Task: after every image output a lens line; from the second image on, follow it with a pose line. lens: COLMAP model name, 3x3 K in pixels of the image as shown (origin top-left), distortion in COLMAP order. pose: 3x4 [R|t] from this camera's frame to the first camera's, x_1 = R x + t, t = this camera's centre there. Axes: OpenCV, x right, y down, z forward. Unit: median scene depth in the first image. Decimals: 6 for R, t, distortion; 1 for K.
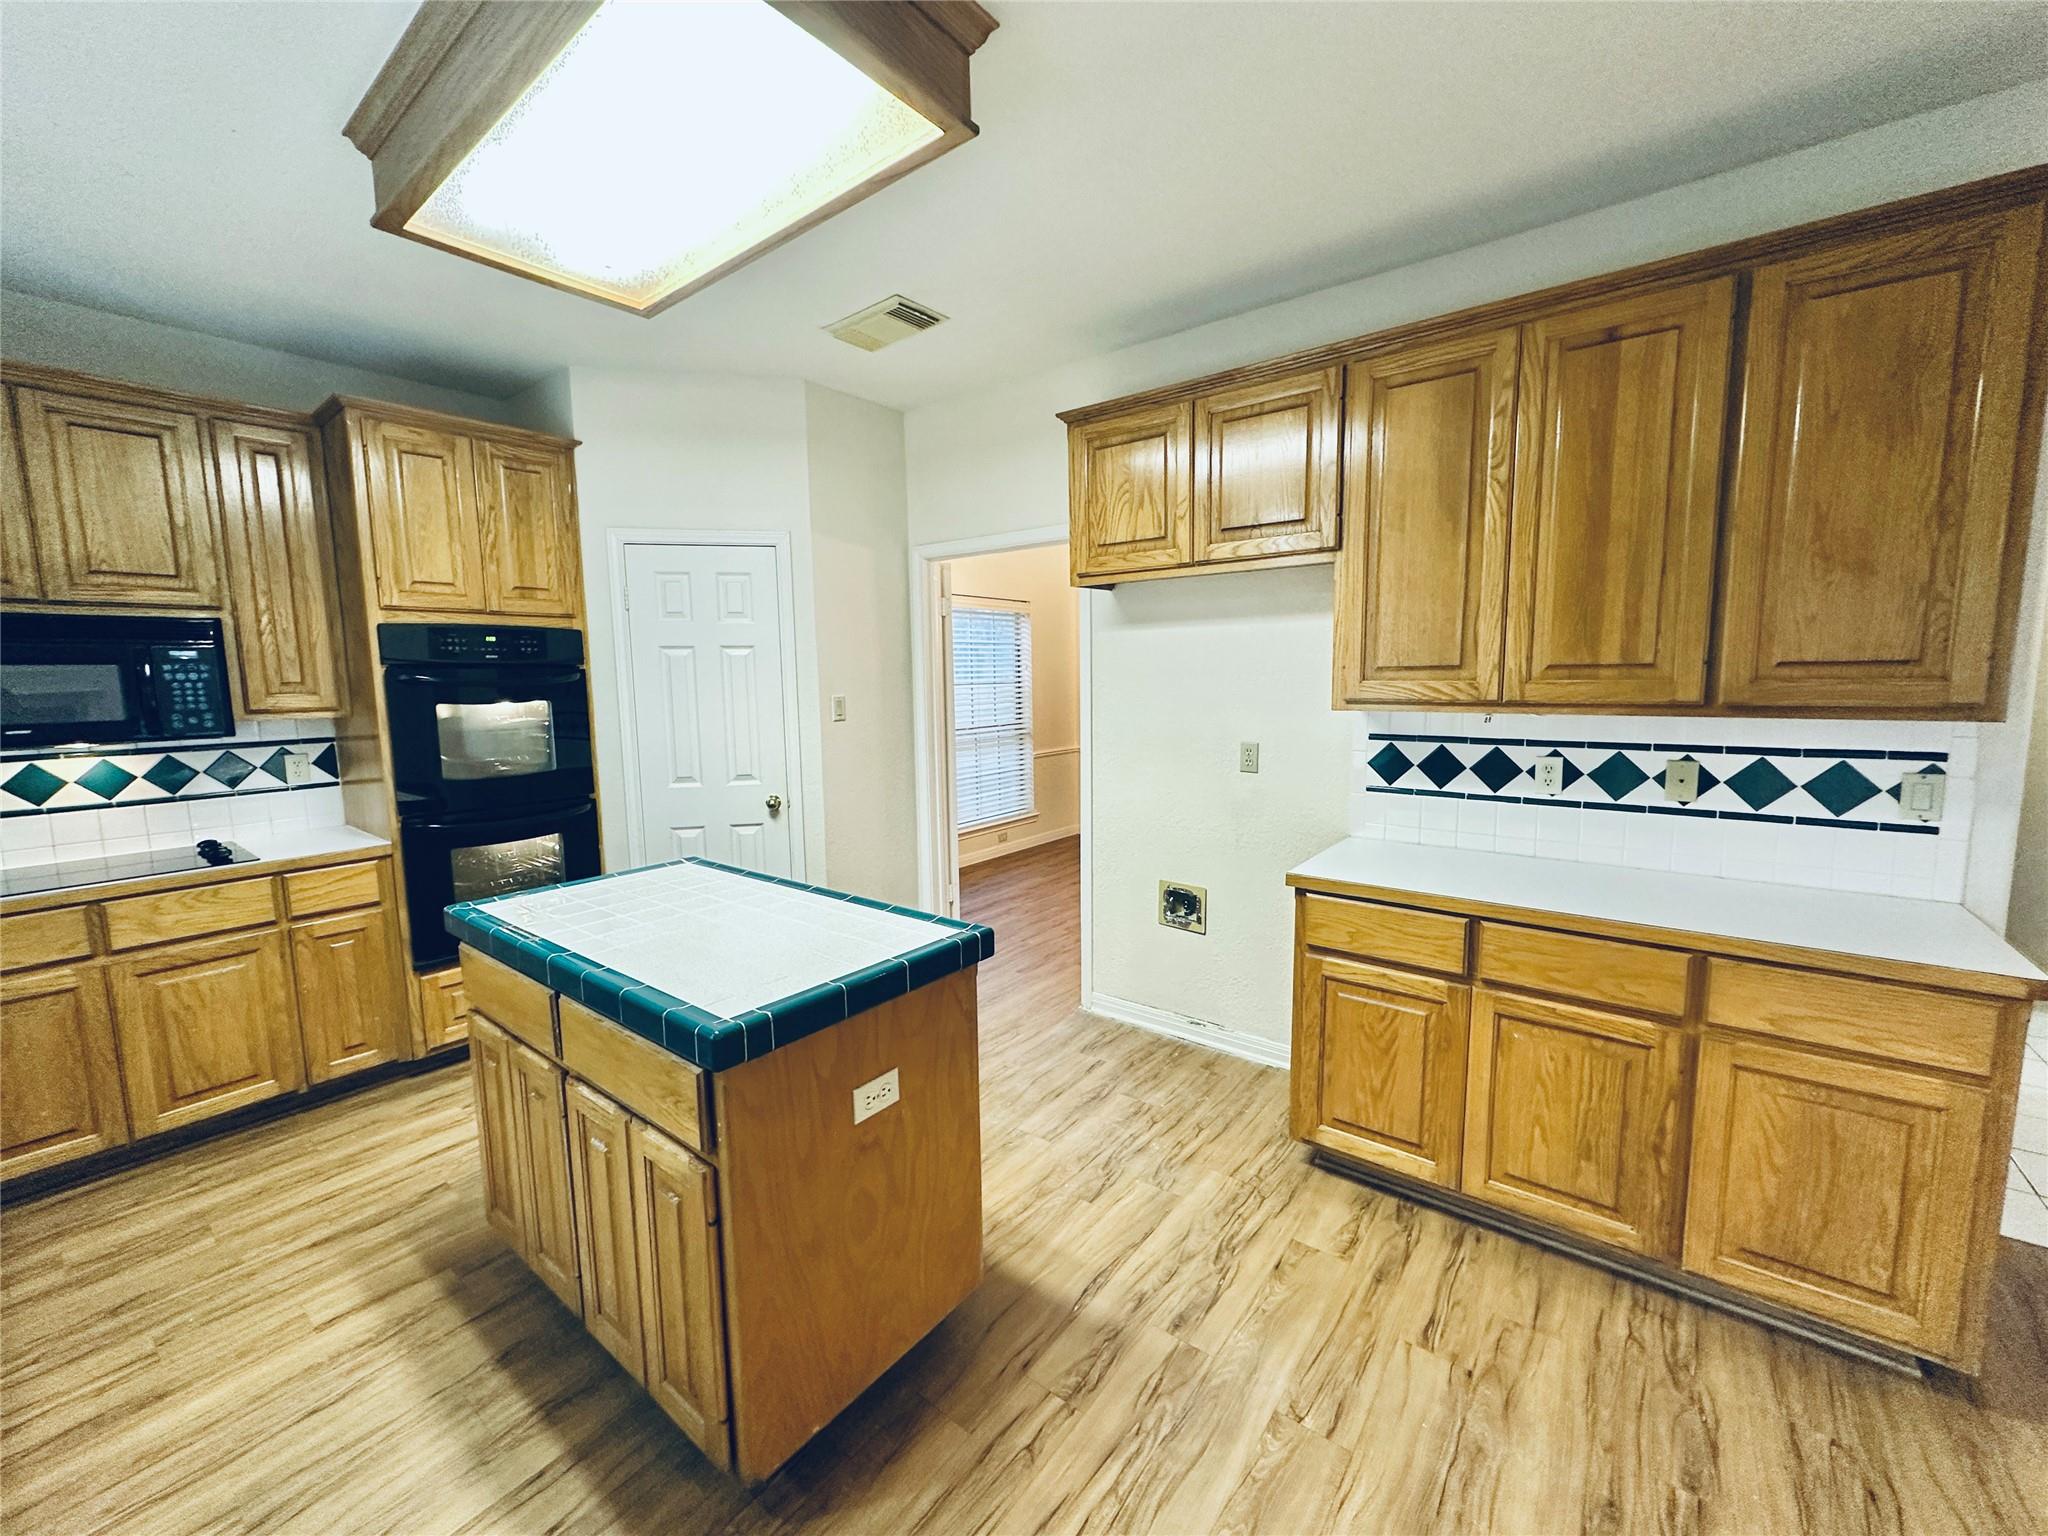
lens RADIAL K [[815.0, 0, 1024.0], [0, 815.0, 767.9], [0, 0, 1]] dist [0.000243, -0.000320]
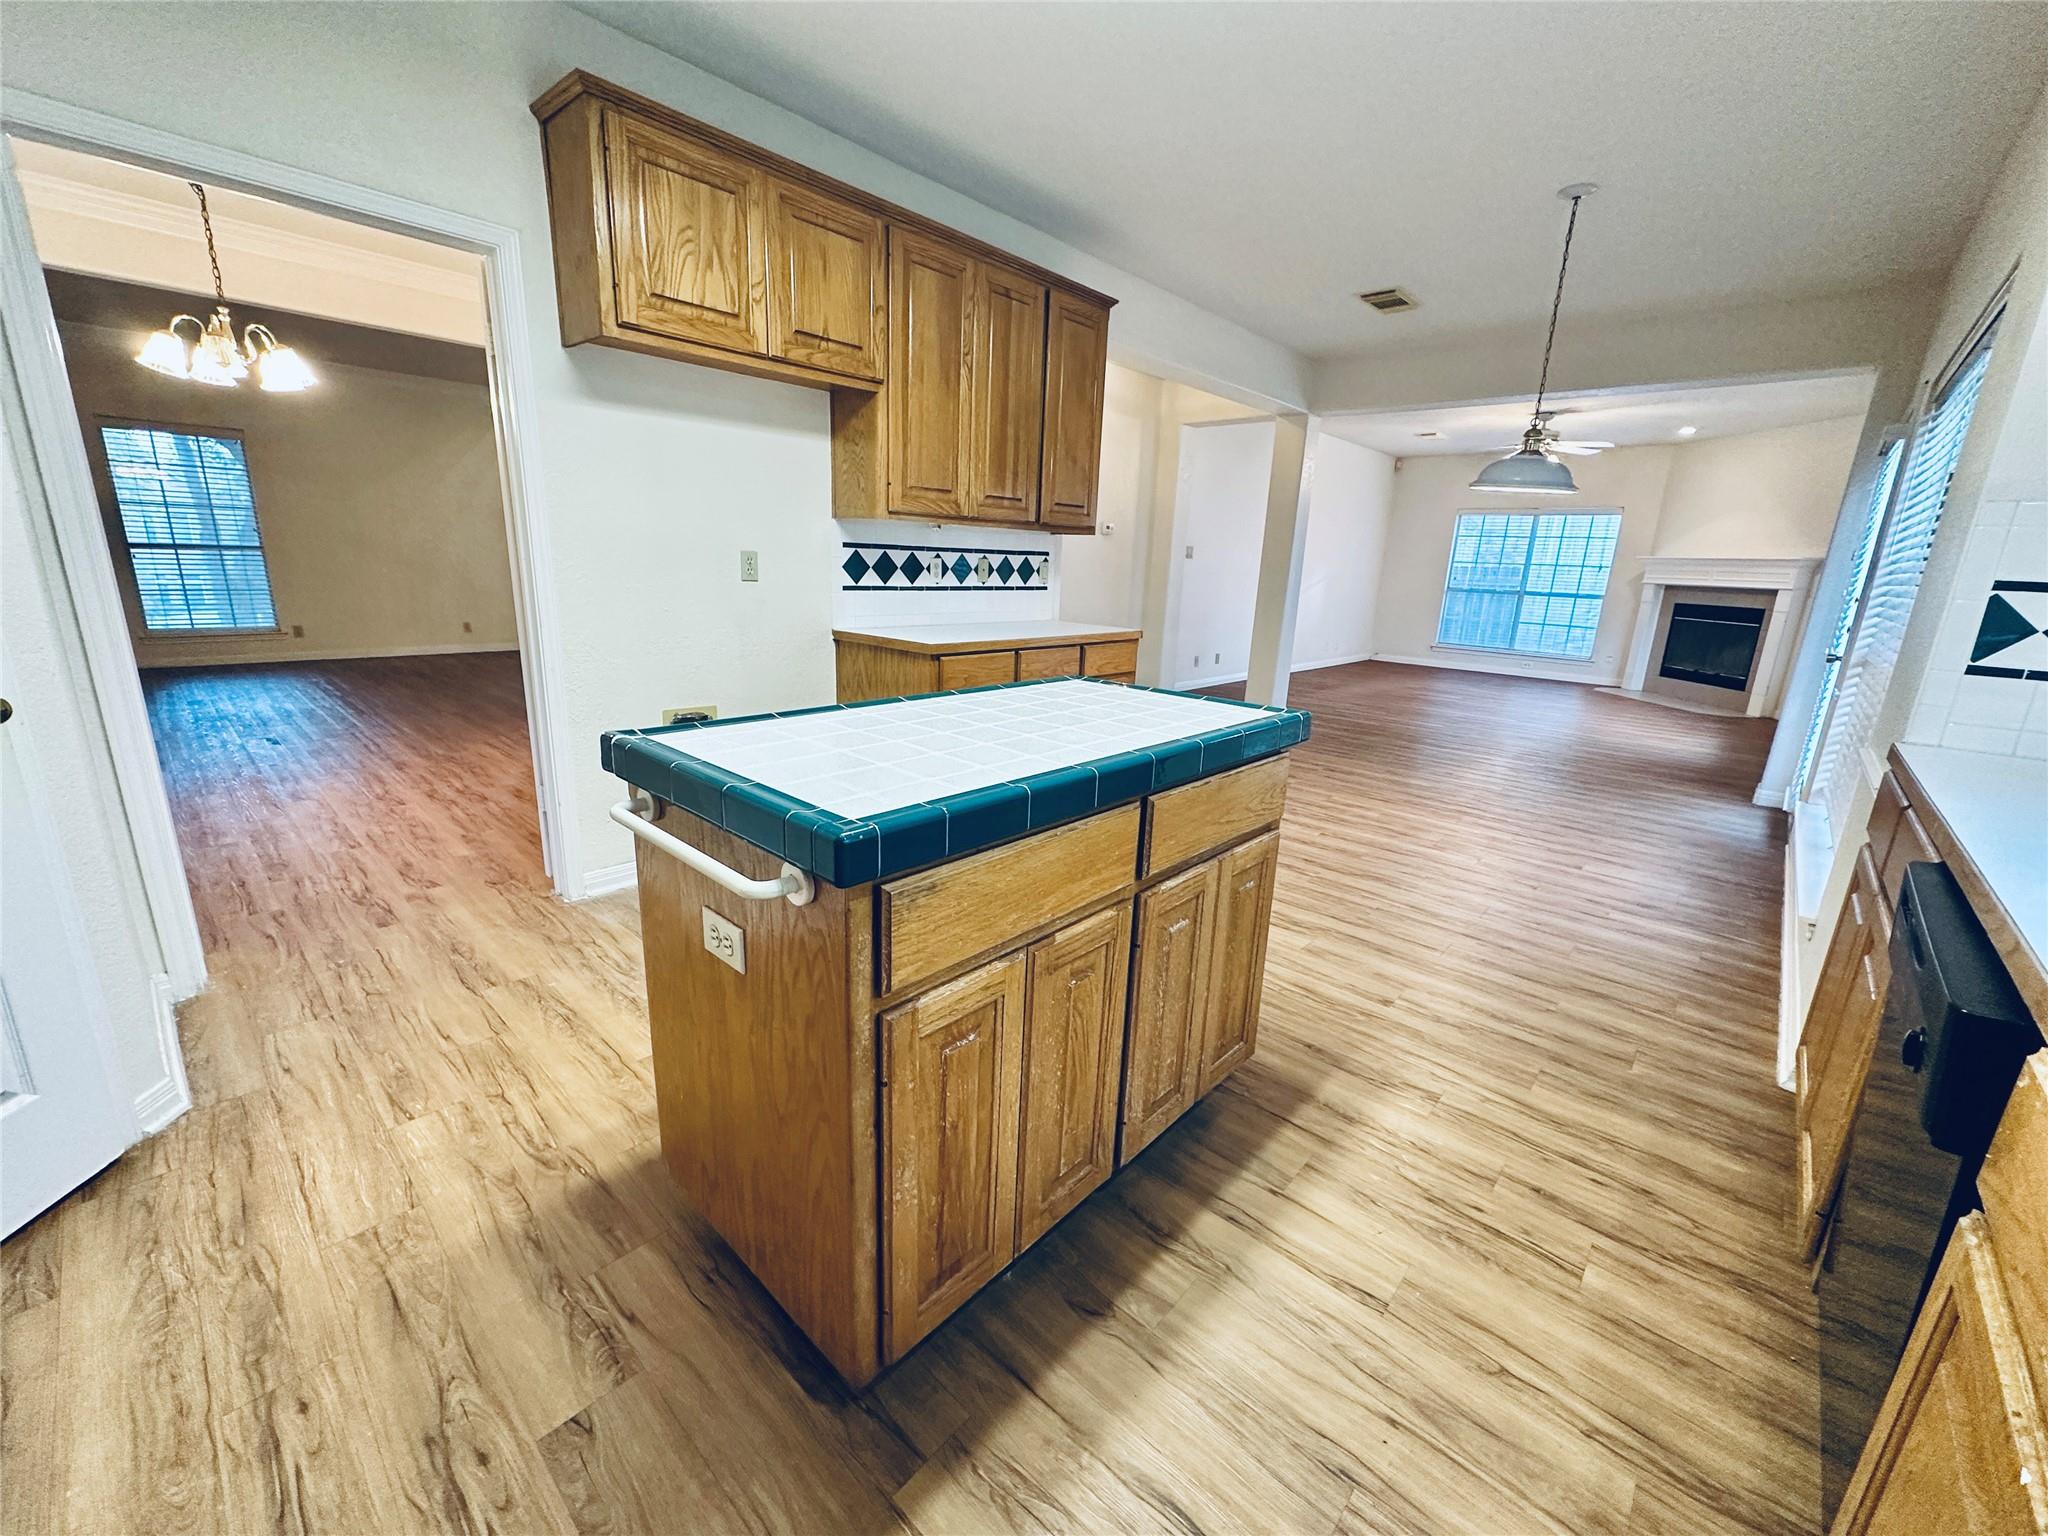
lens RADIAL K [[815.0, 0, 1016.2], [0, 815.0, 769.1], [0, 0, 1]] dist [0.000243, -0.000320]
pose [[0.084104, -0.236547, 0.967973, -0.985625], [0.076544, 0.970078, 0.230411, 0.031865], [-0.993513, 0.054714, 0.099694, 0.752169]]
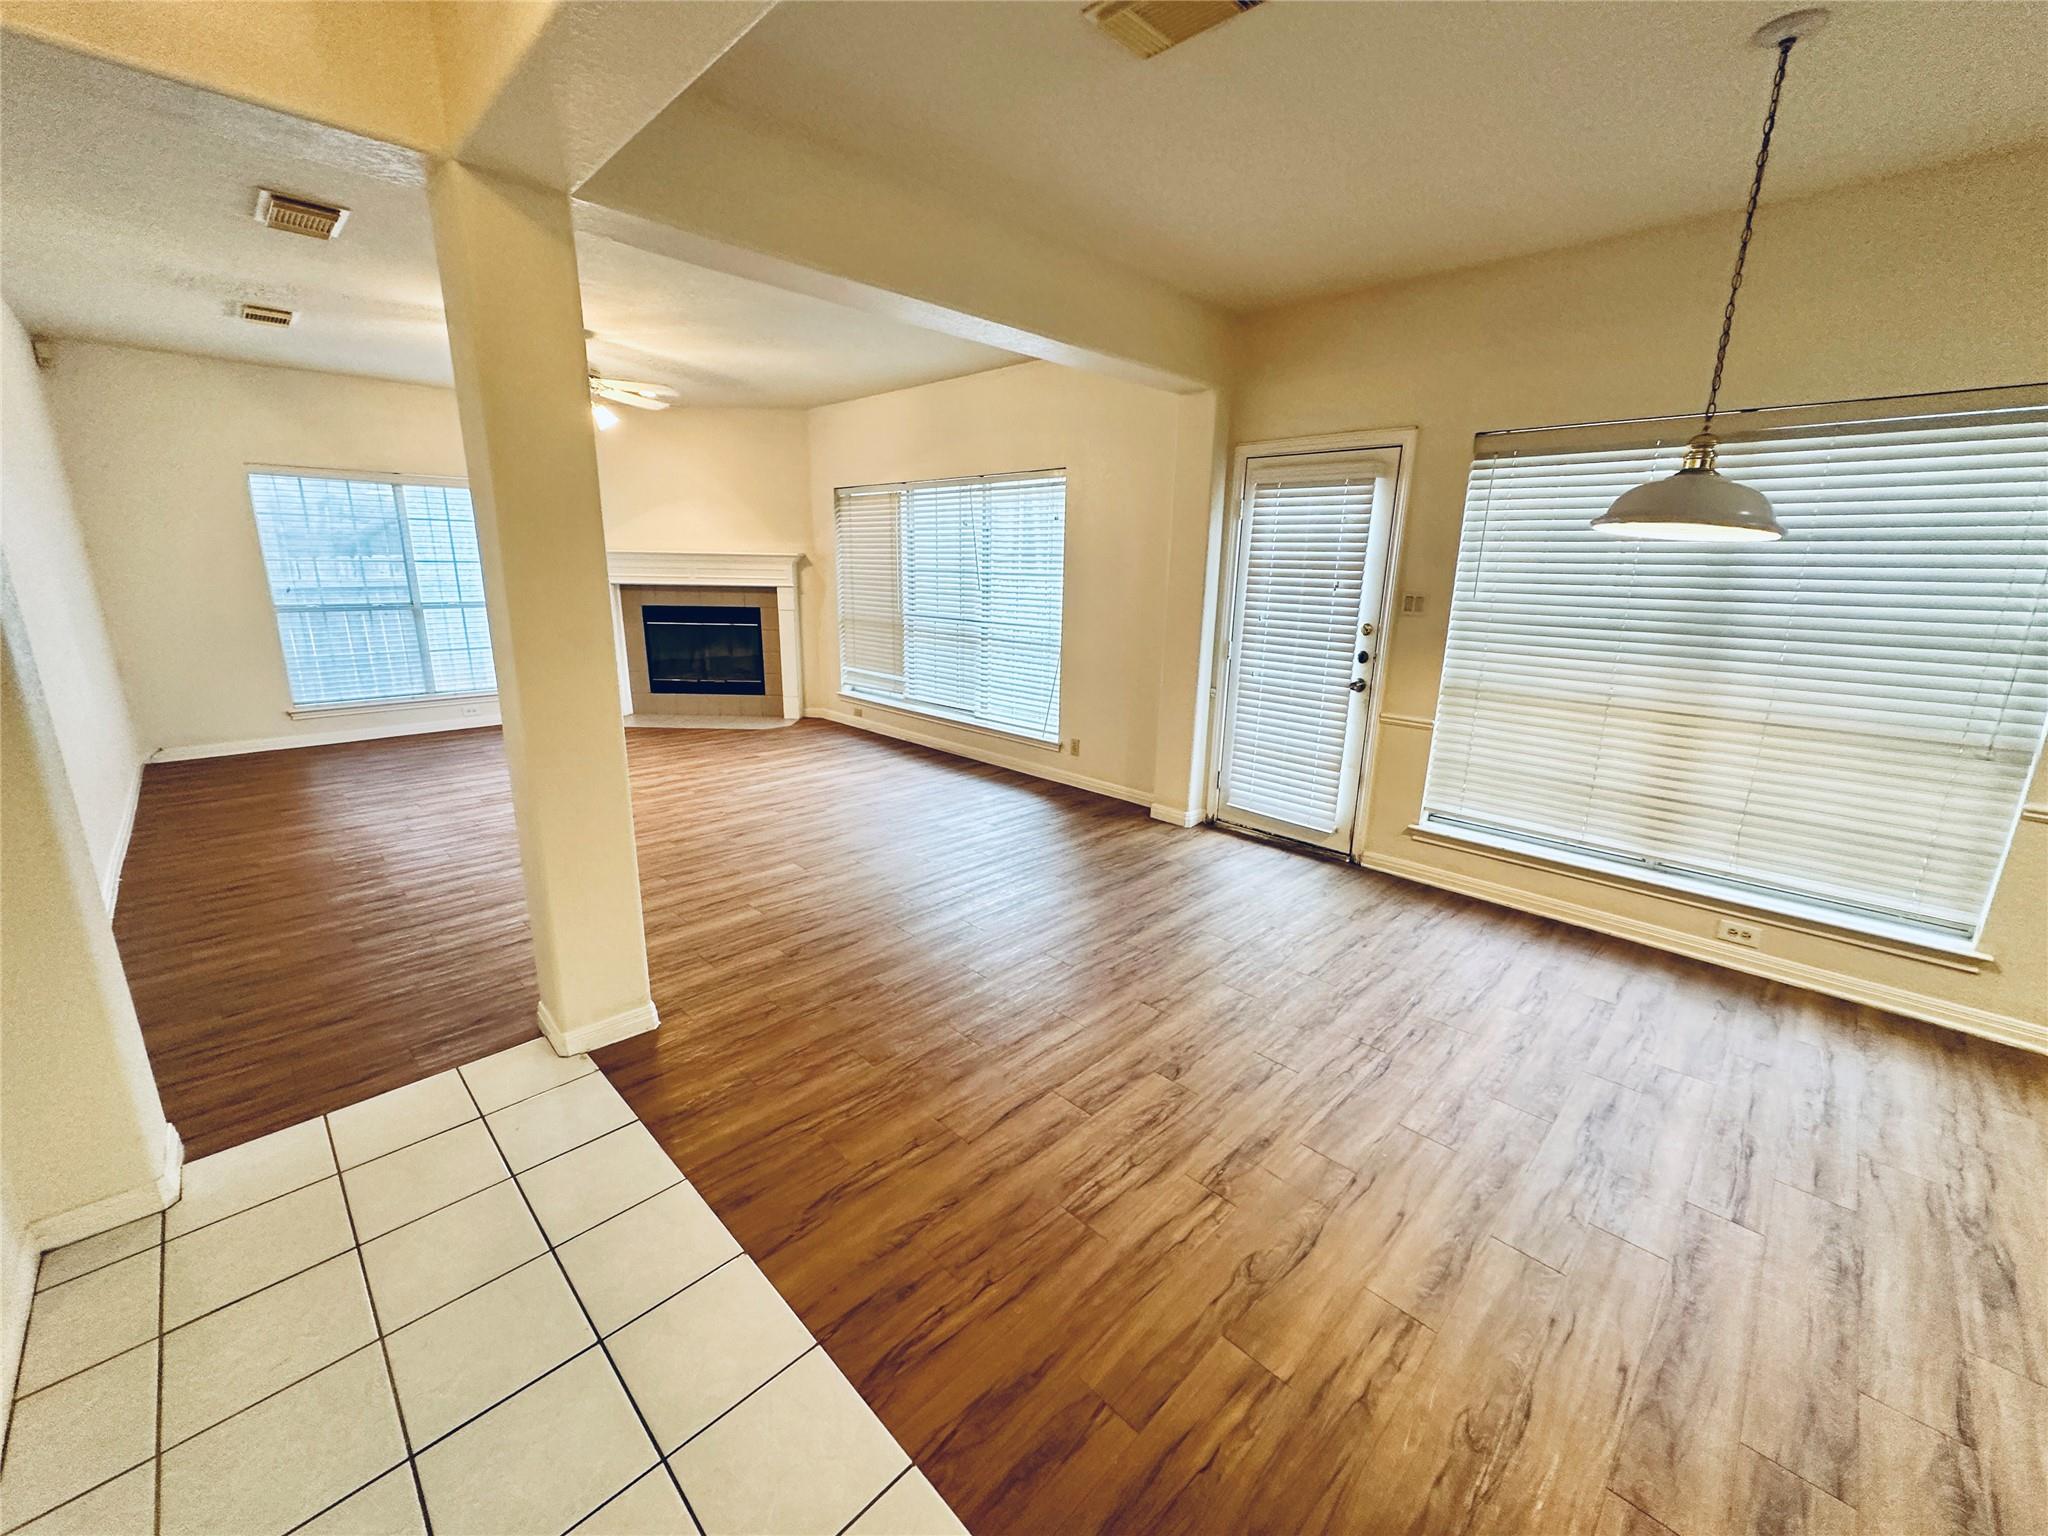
lens RADIAL K [[815.0, 0, 1015.4], [0, 815.0, 765.7], [0, 0, 1]] dist [0.000243, -0.000320]
pose [[-0.991763, -0.033709, 0.123568, 1.332403], [0.012828, 0.933753, 0.357687, -0.139609], [-0.127440, 0.356326, -0.925630, 0.984018]]
